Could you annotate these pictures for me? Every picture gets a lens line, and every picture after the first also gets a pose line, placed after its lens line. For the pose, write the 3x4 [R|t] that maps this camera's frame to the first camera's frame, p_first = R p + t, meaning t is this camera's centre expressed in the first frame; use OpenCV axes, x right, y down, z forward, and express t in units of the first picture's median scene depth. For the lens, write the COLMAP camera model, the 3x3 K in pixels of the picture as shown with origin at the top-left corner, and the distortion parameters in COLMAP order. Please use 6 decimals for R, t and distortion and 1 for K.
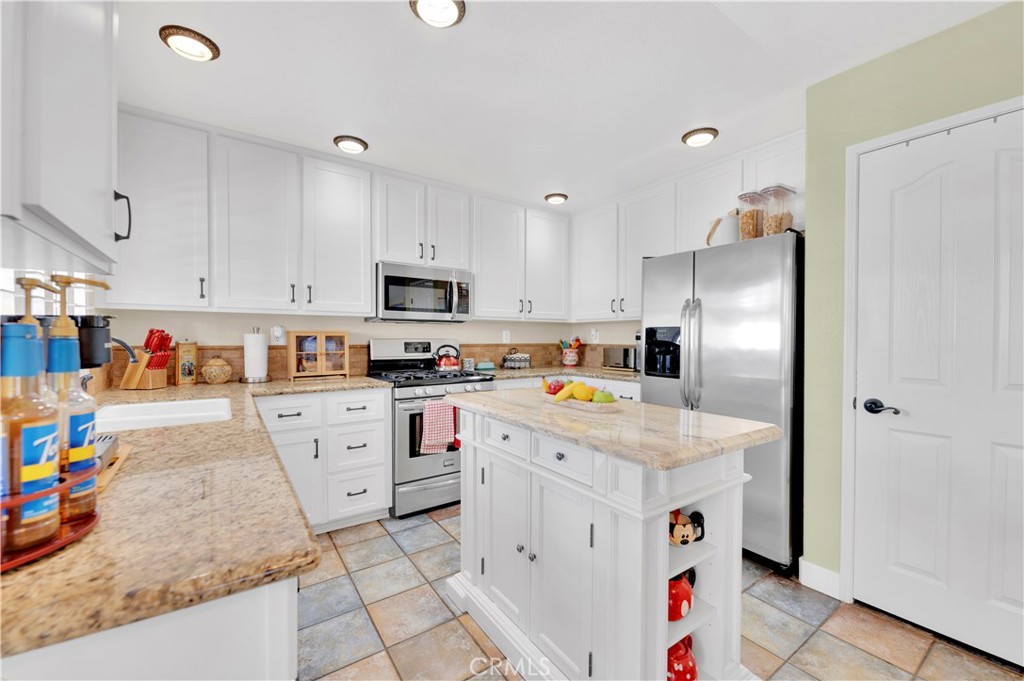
lens RADIAL K [[408.3, 0, 515.5], [0, 408.3, 343.2], [0, 0, 1]] dist [0.016025, -0.011544]
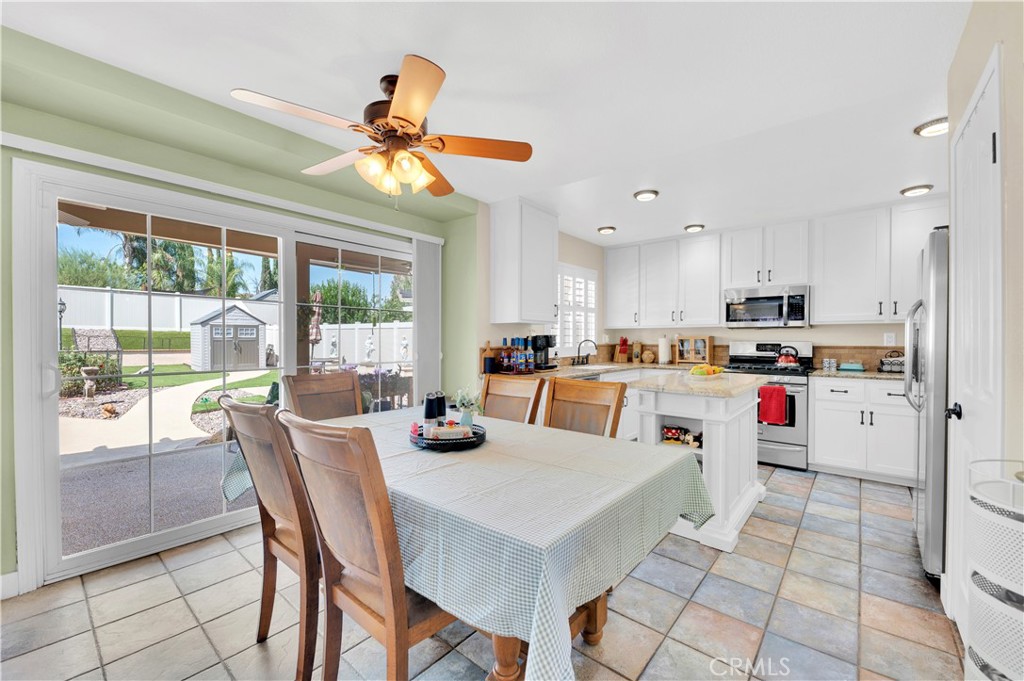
lens RADIAL K [[408.3, 0, 515.5], [0, 408.3, 343.2], [0, 0, 1]] dist [0.016025, -0.011544]
pose [[0.265489, 0.008429, -0.964077, 0.869911], [-0.009594, 0.999935, 0.006100, -0.004370], [0.964066, 0.007630, 0.265552, -0.142396]]
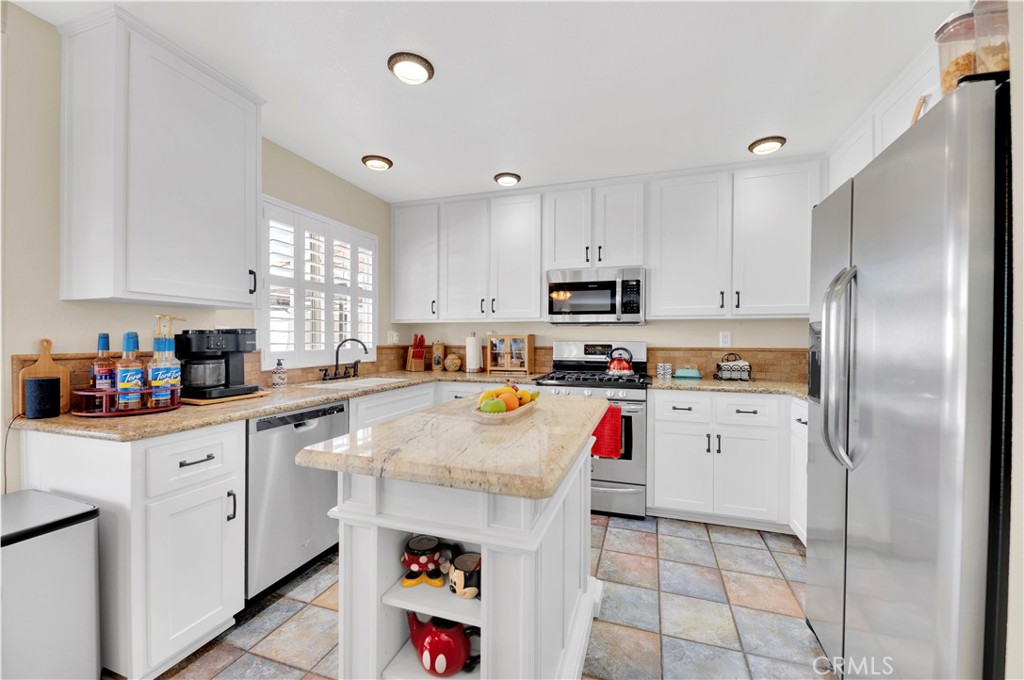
lens RADIAL K [[410.0, 0, 515.8], [0, 410.0, 342.1], [0, 0, 1]] dist [0.000059, -0.011500]
pose [[0.604464, 0.006745, -0.796604, 0.470775], [-0.011049, 0.999939, 0.000083, -0.006593], [0.796556, 0.008751, 0.604502, 0.245000]]
